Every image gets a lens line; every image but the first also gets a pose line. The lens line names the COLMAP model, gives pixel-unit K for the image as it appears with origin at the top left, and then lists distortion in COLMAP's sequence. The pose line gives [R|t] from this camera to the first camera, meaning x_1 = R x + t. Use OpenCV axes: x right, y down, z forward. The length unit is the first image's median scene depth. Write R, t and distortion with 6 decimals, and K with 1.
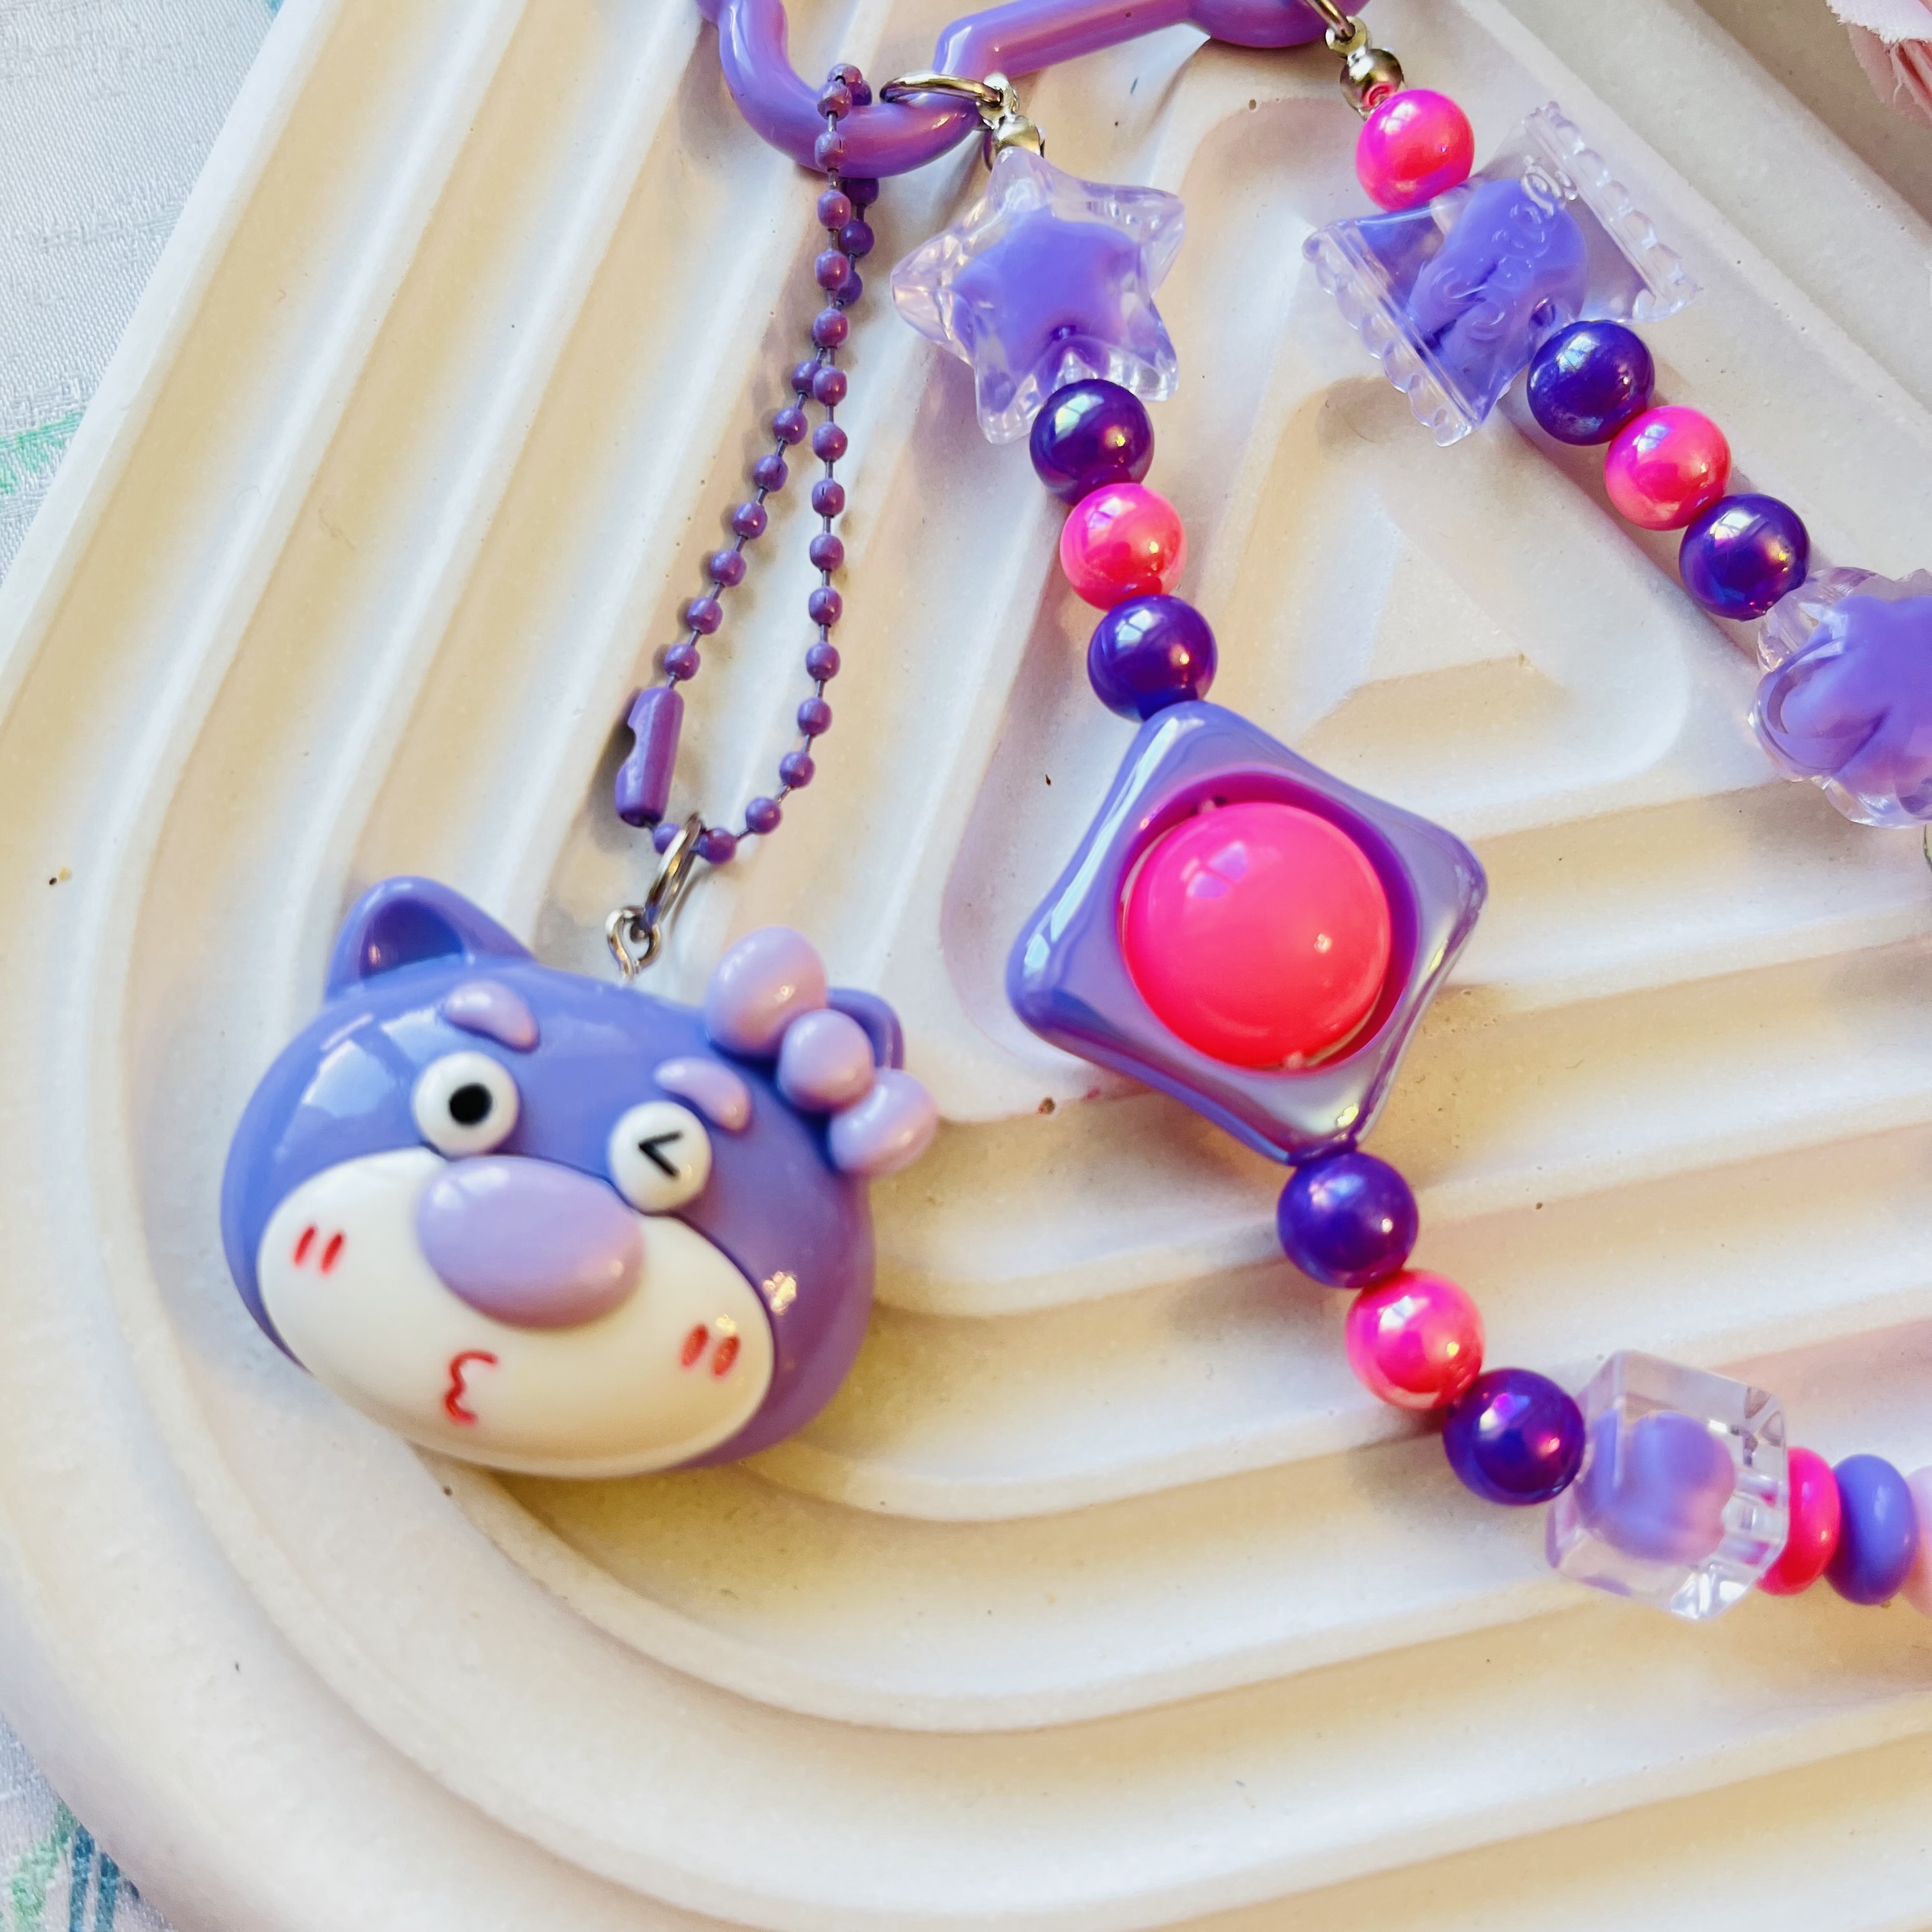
lens RADIAL K [[2088.5, 0, 955.5], [0, 2088.5, 975.2], [0, 0, 1]] dist [-0.000070, 0.000000]
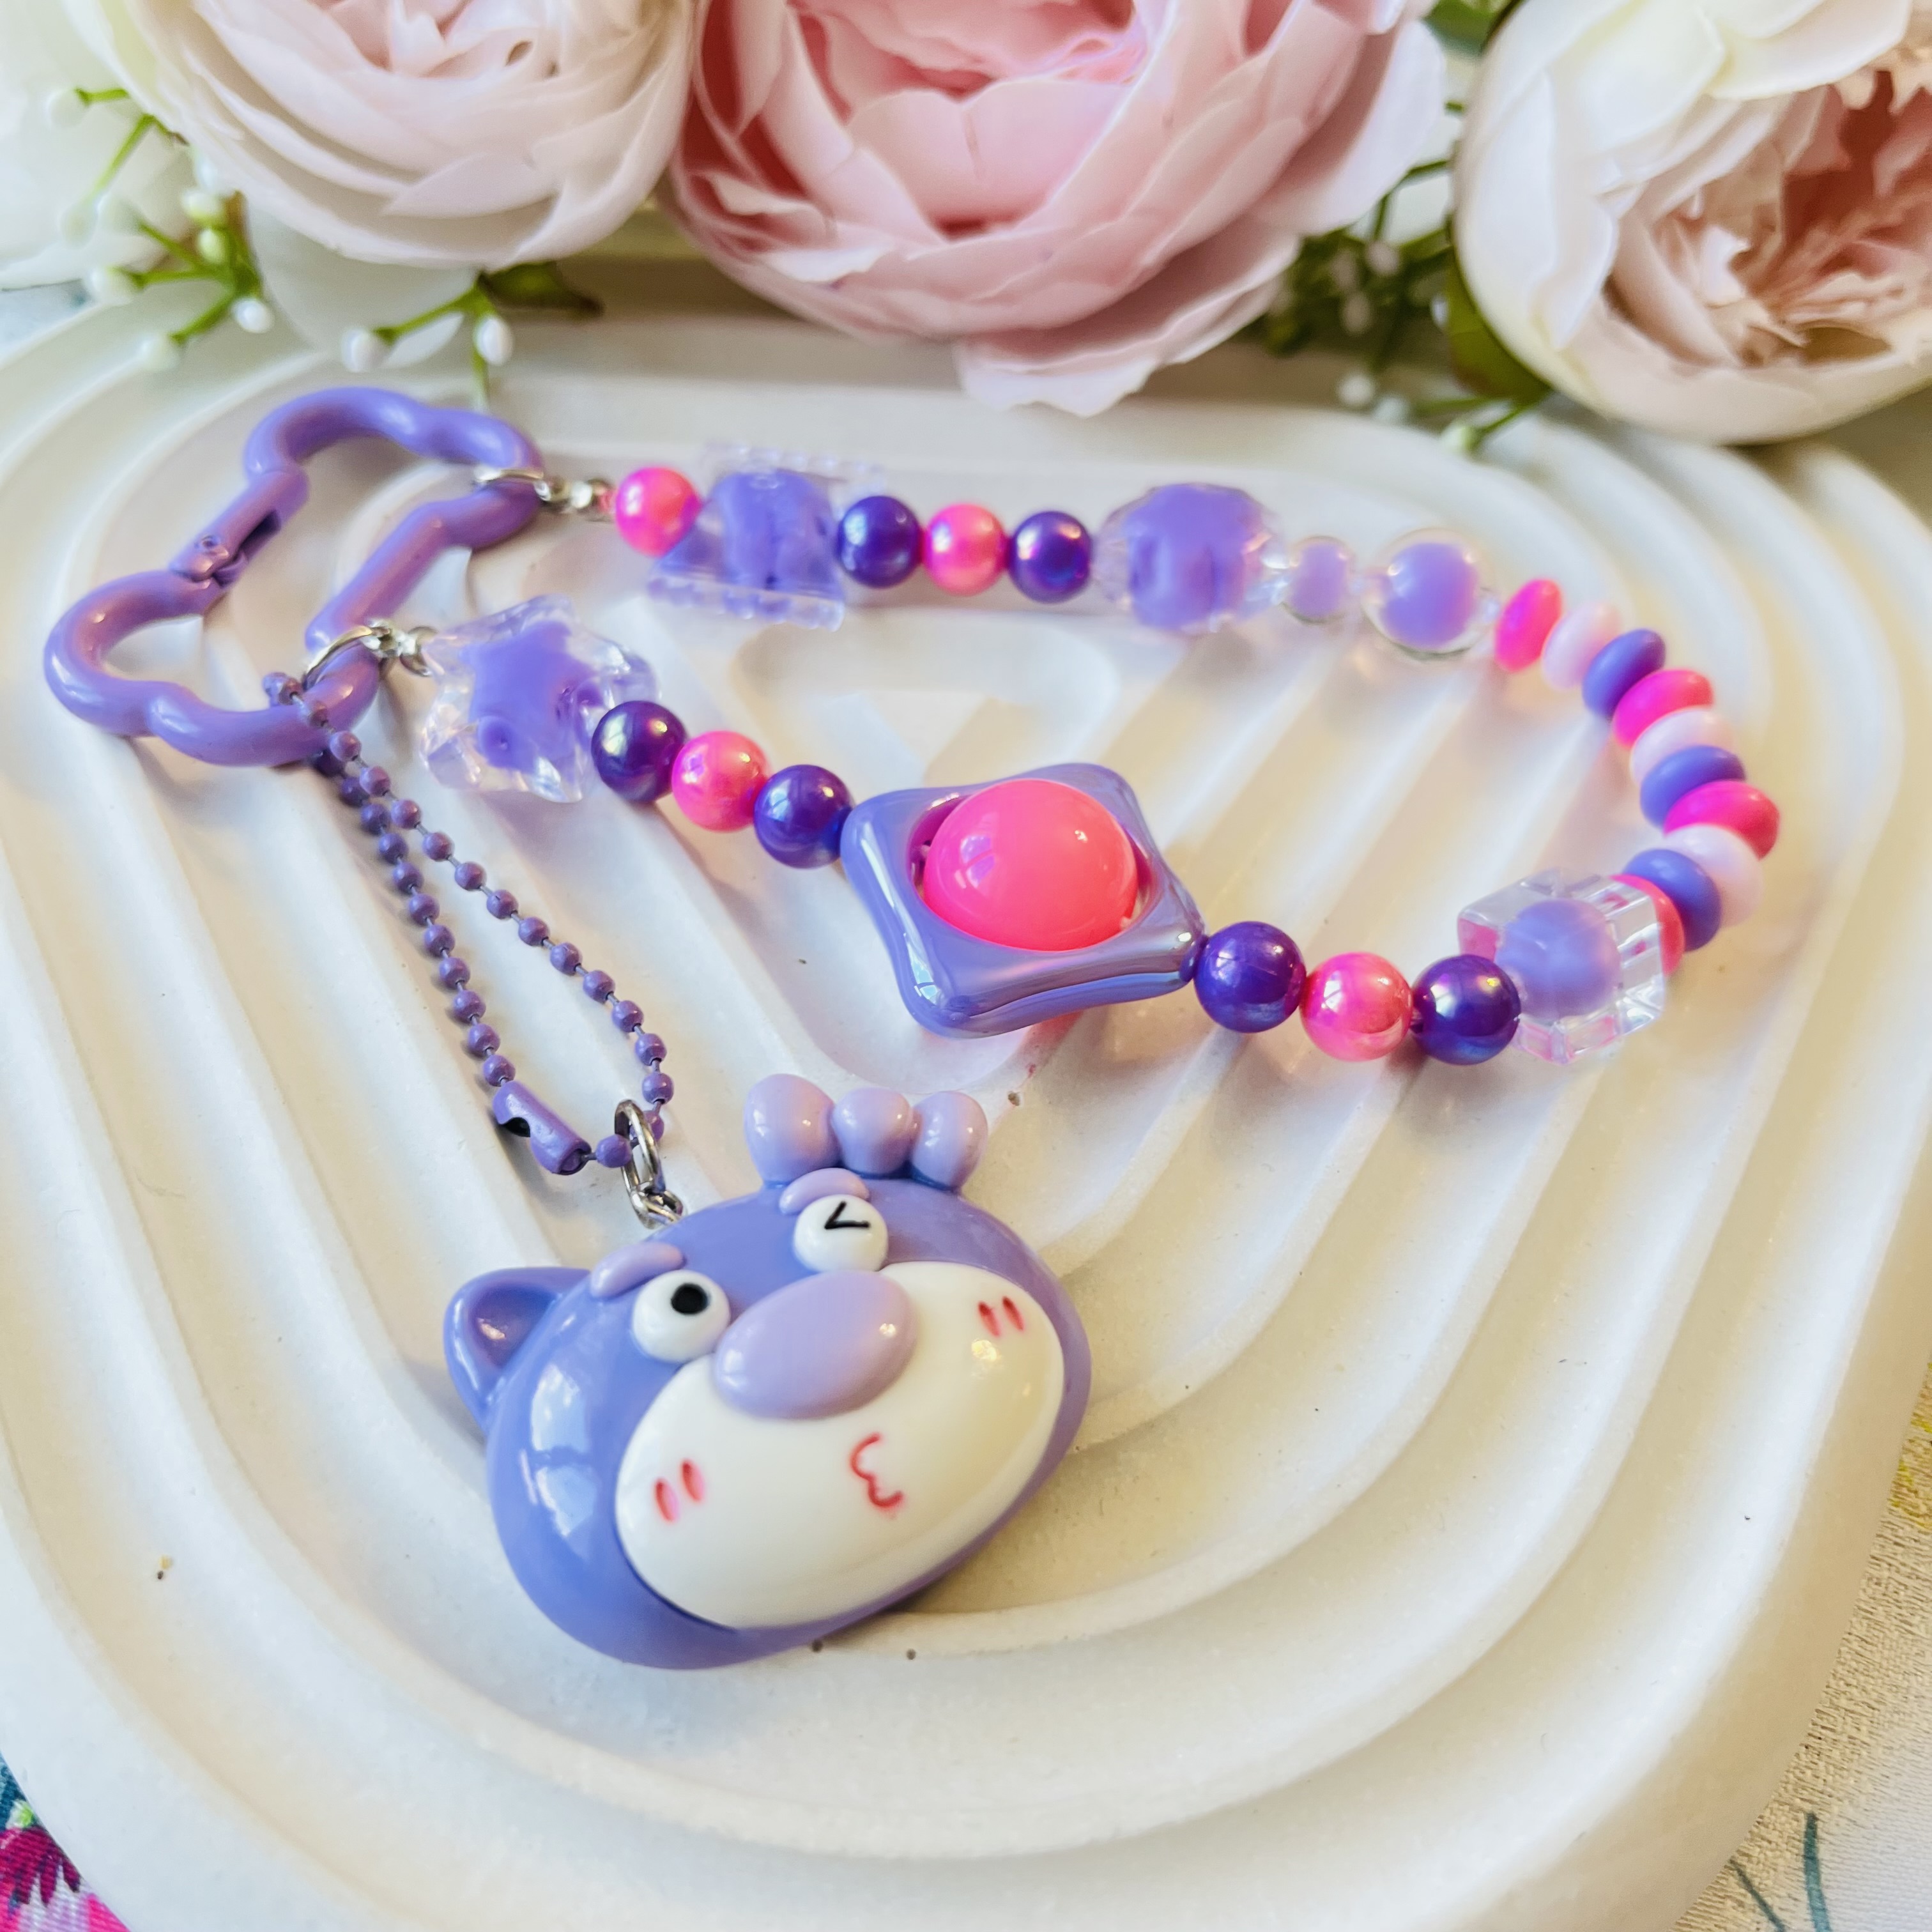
lens RADIAL K [[2088.5, 0, 953.0], [0, 2088.5, 948.1], [0, 0, 1]] dist [-0.000070, 0.000000]
pose [[0.676574, -0.573762, 0.461567, -0.459391], [0.717100, 0.655841, -0.235880, 0.253597], [-0.167376, 0.490580, 0.855170, -0.033108]]
